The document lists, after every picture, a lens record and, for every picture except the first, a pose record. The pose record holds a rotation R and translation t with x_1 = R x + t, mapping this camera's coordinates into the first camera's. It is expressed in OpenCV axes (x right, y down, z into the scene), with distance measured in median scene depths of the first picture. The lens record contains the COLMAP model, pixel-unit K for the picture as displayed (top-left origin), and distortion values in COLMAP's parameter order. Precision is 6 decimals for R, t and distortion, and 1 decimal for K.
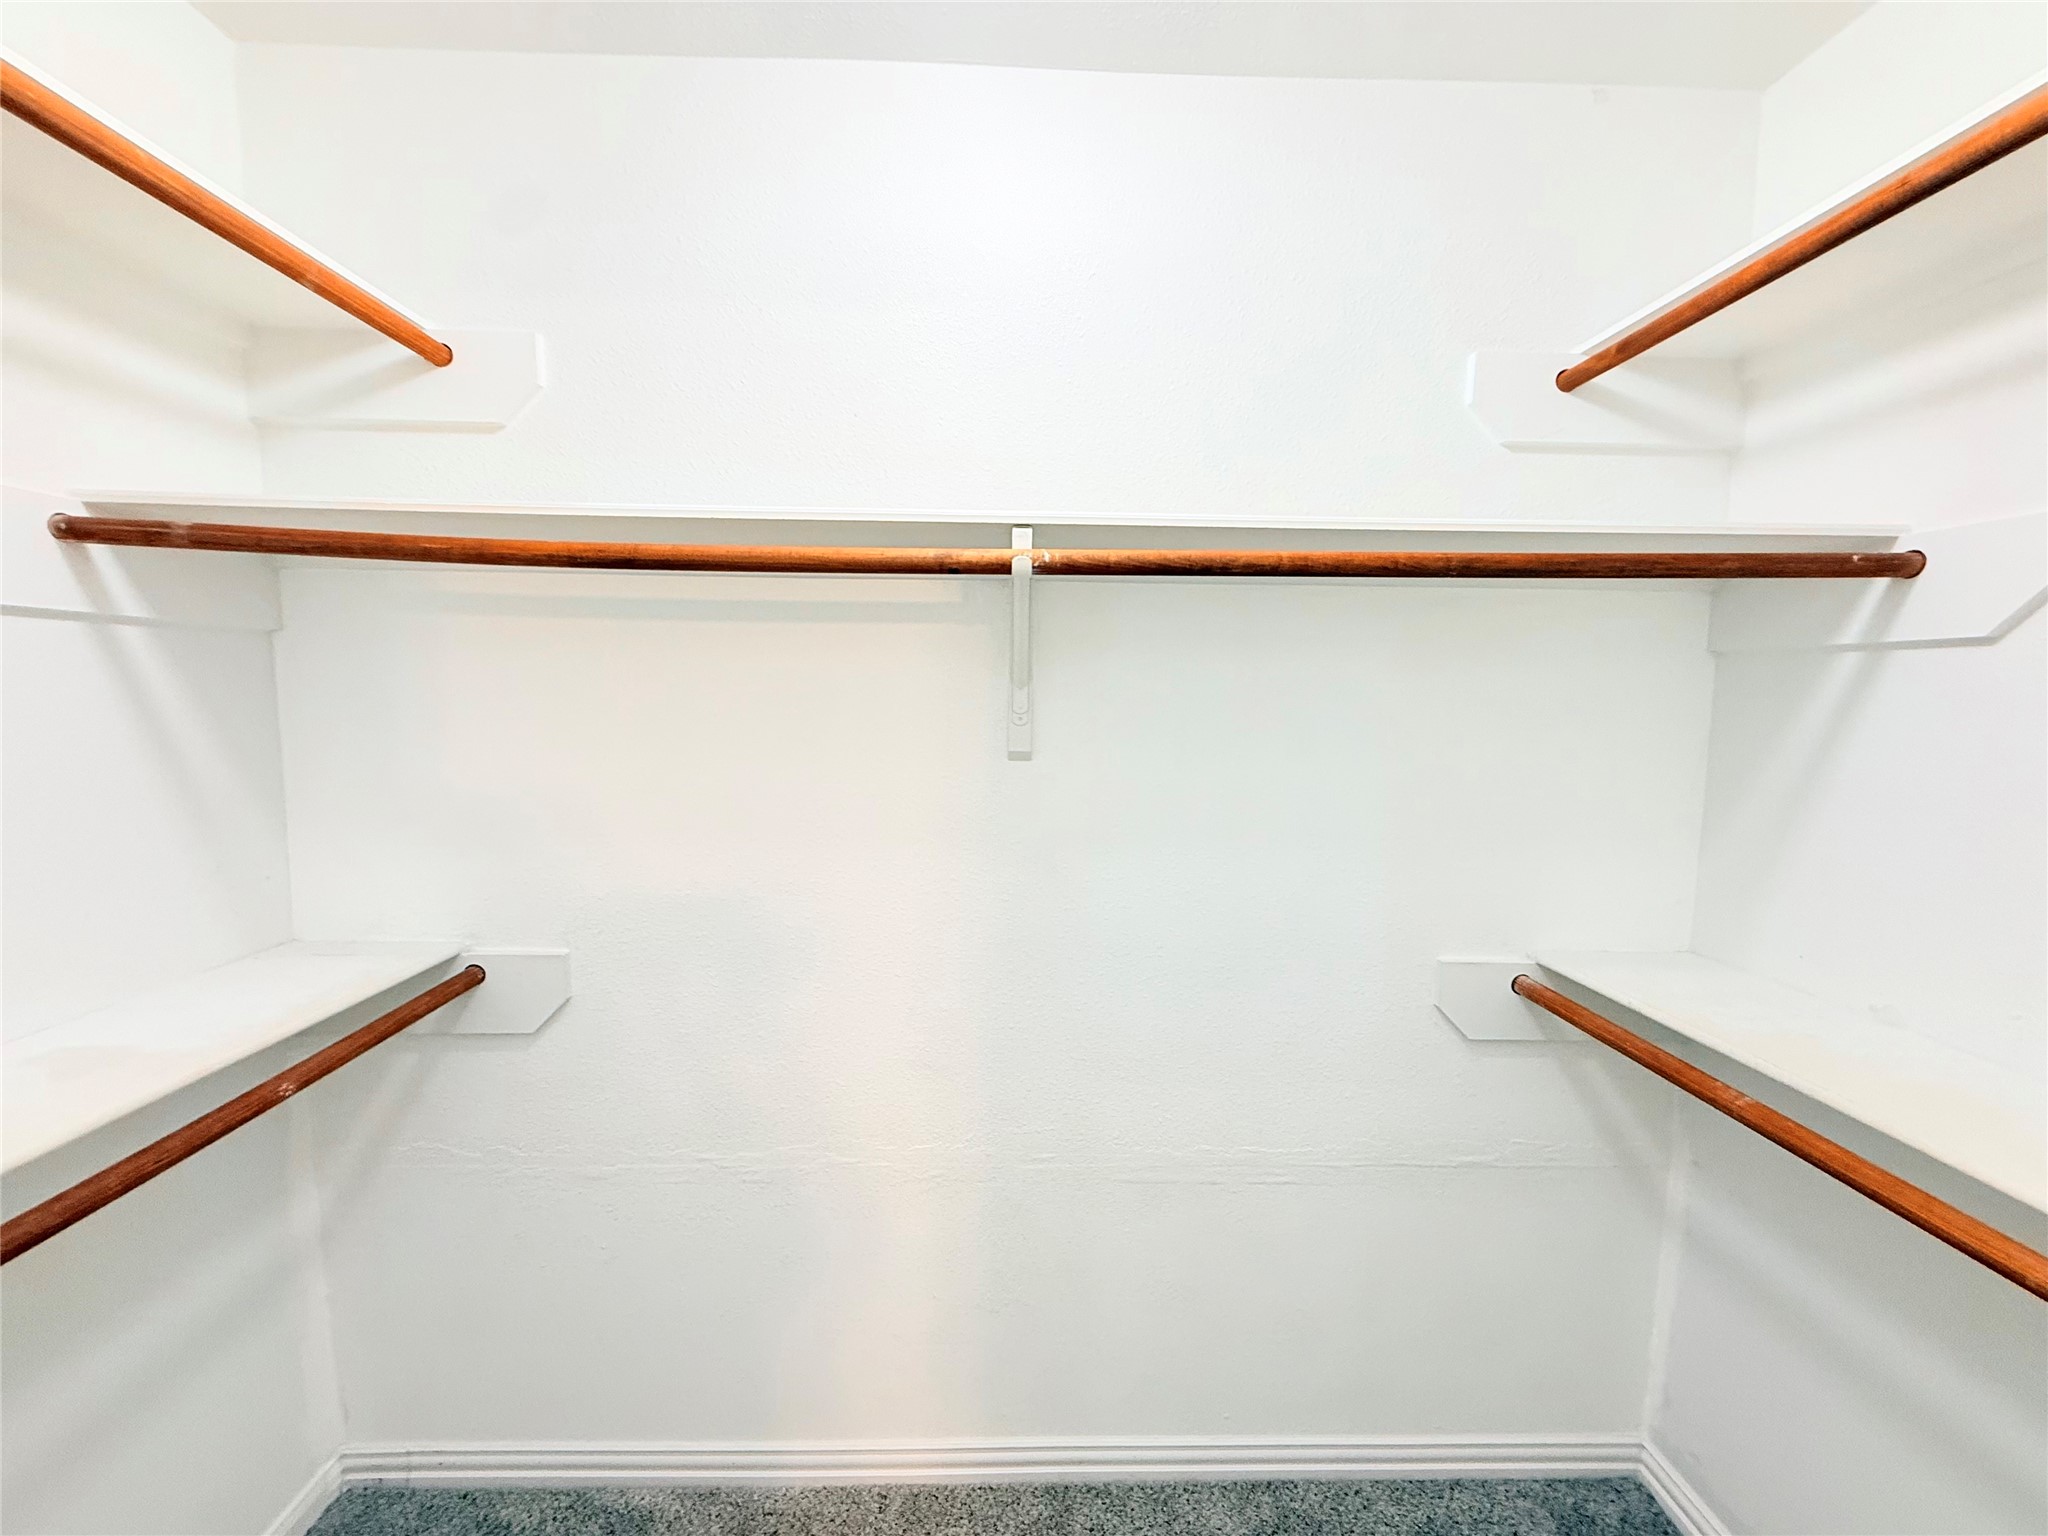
lens RADIAL K [[818.8, 0, 1026.3], [0, 818.8, 776.3], [0, 0, 1]] dist [-0.001346, 0.000815]
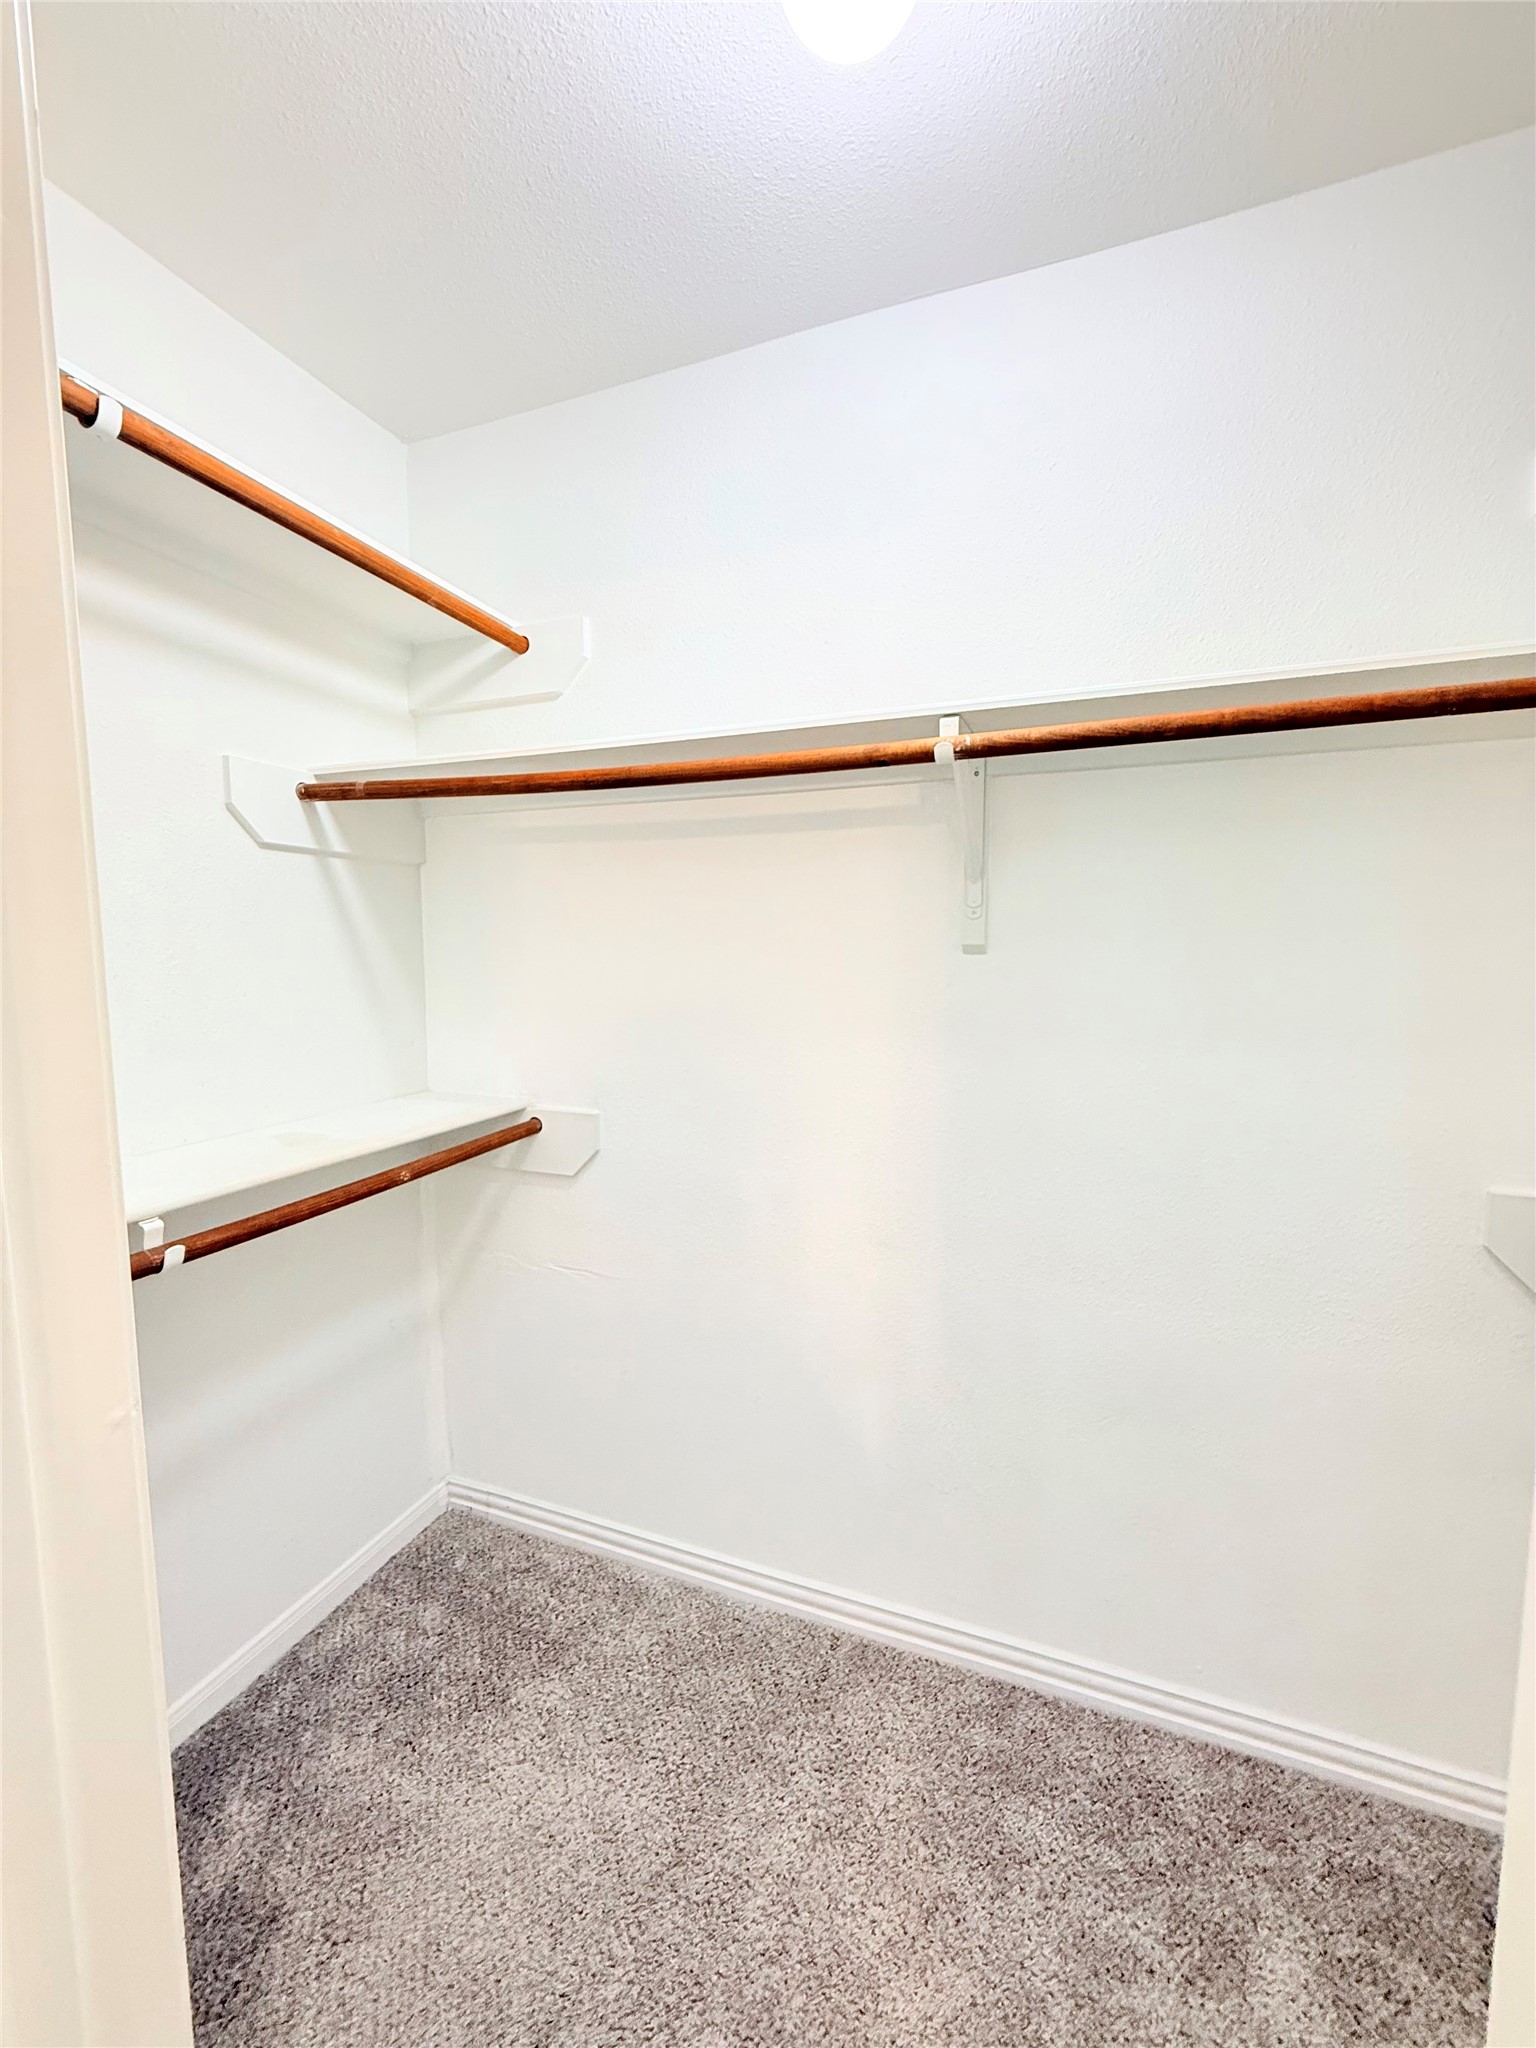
lens RADIAL K [[818.8, 0, 771.5], [0, 818.8, 1024.6], [0, 0, 1]] dist [-0.001346, 0.000815]
pose [[0.925356, 0.020827, -0.378526, 0.159381], [-0.024290, 0.999695, -0.004376, 0.086556], [0.378319, 0.013244, 0.925580, -0.051867]]
